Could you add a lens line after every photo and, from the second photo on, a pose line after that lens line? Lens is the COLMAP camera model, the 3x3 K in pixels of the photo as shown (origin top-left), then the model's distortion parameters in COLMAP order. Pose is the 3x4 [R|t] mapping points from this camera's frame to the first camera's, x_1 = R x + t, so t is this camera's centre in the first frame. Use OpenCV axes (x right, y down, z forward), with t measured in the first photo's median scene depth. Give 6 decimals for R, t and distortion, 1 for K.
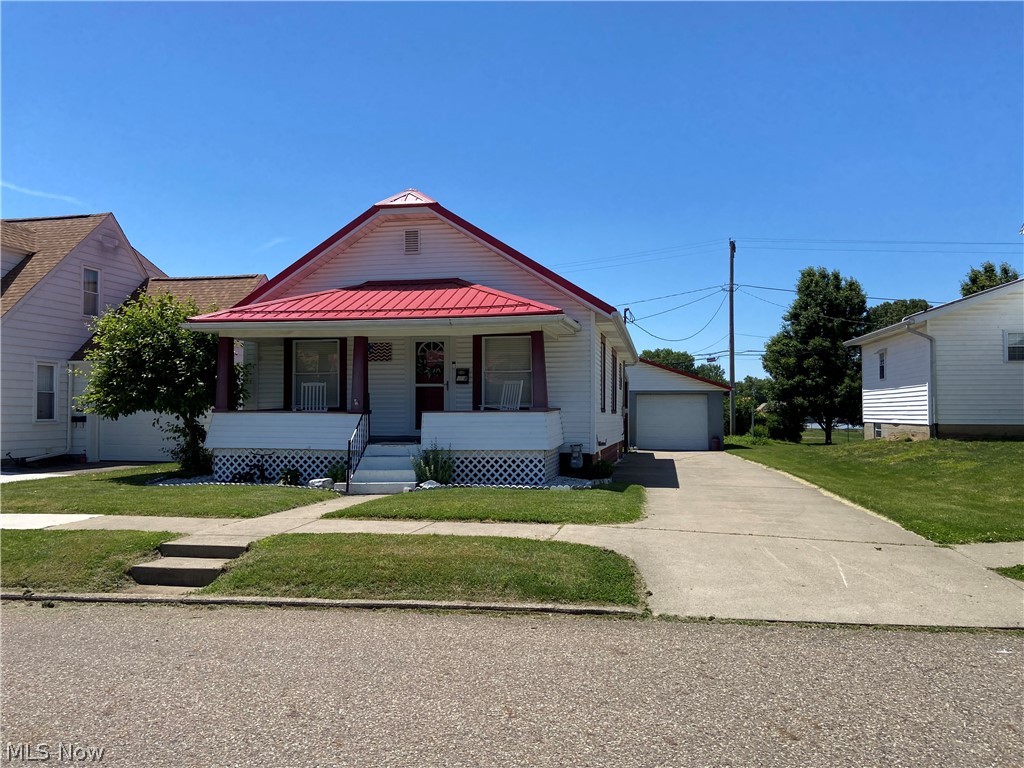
lens RADIAL K [[824.4, 0, 517.3], [0, 824.4, 385.0], [0, 0, 1]] dist [0.015416, 0.000769]
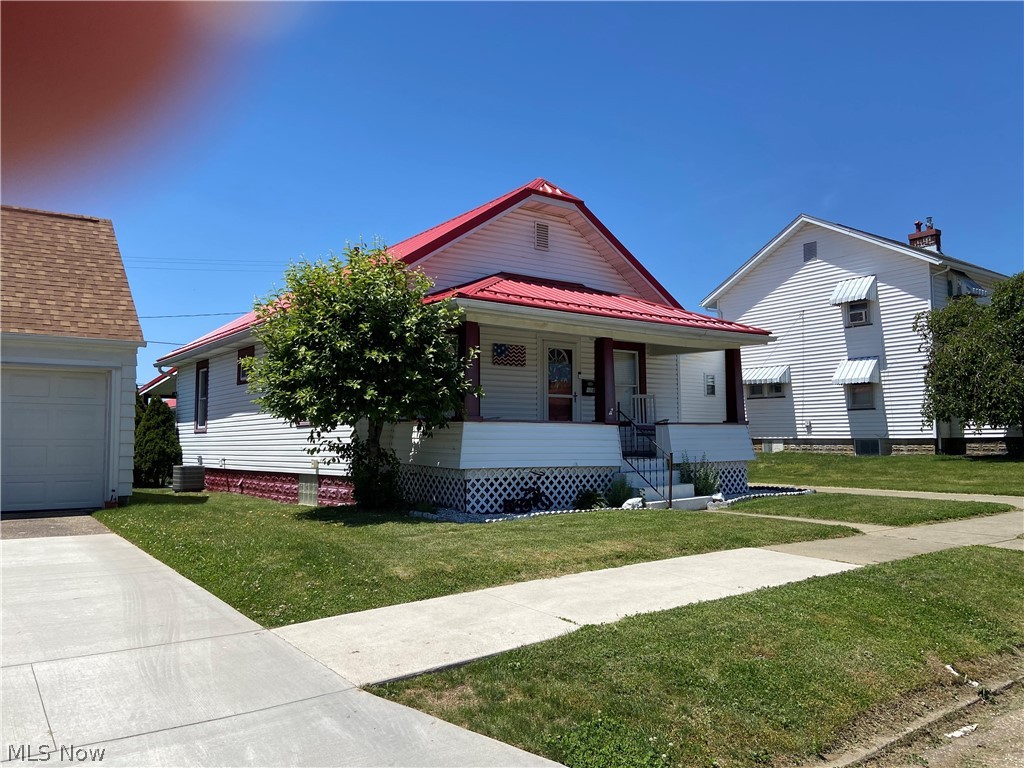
lens RADIAL K [[771.7, 0, 510.8], [0, 771.7, 386.3], [0, 0, 1]] dist [0.118475, -0.143880]
pose [[0.685787, 0.048145, 0.726208, -0.845313], [-0.019761, 0.998673, -0.047548, 0.034558], [-0.727534, 0.018257, 0.685828, 0.497347]]
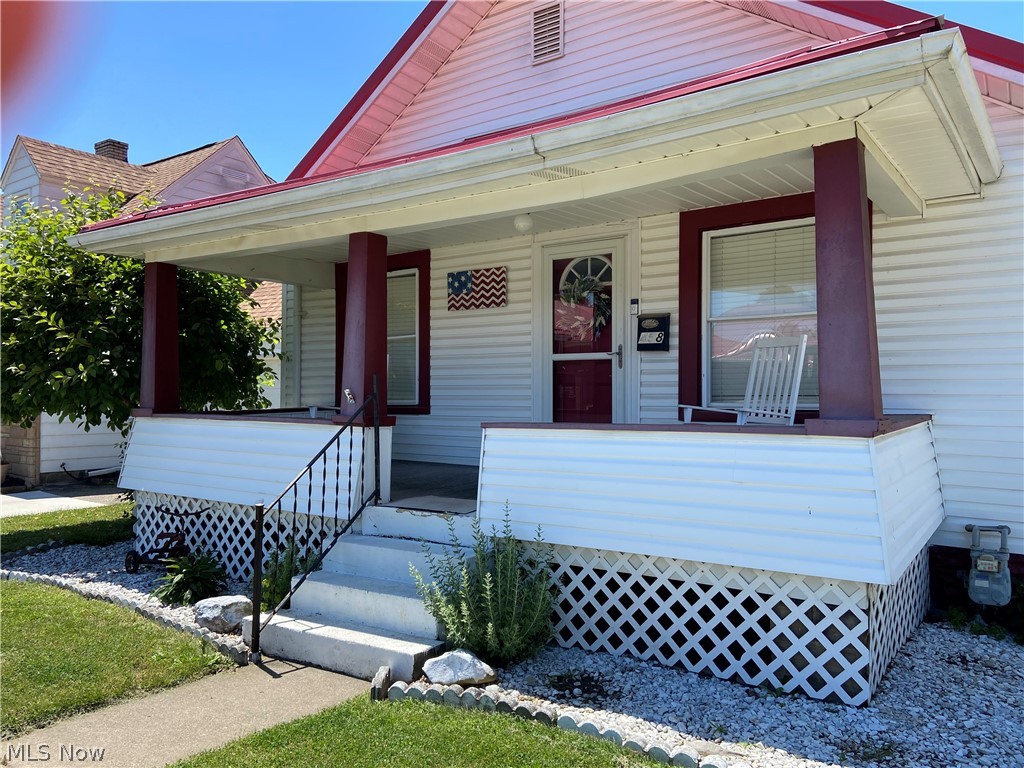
lens RADIAL K [[771.7, 0, 508.3], [0, 771.7, 381.0], [0, 0, 1]] dist [0.118475, -0.143880]
pose [[0.908724, -0.005893, -0.417356, 0.032010], [0.010277, 0.999913, 0.008258, 0.010458], [0.417271, -0.011793, 0.908706, 0.673886]]
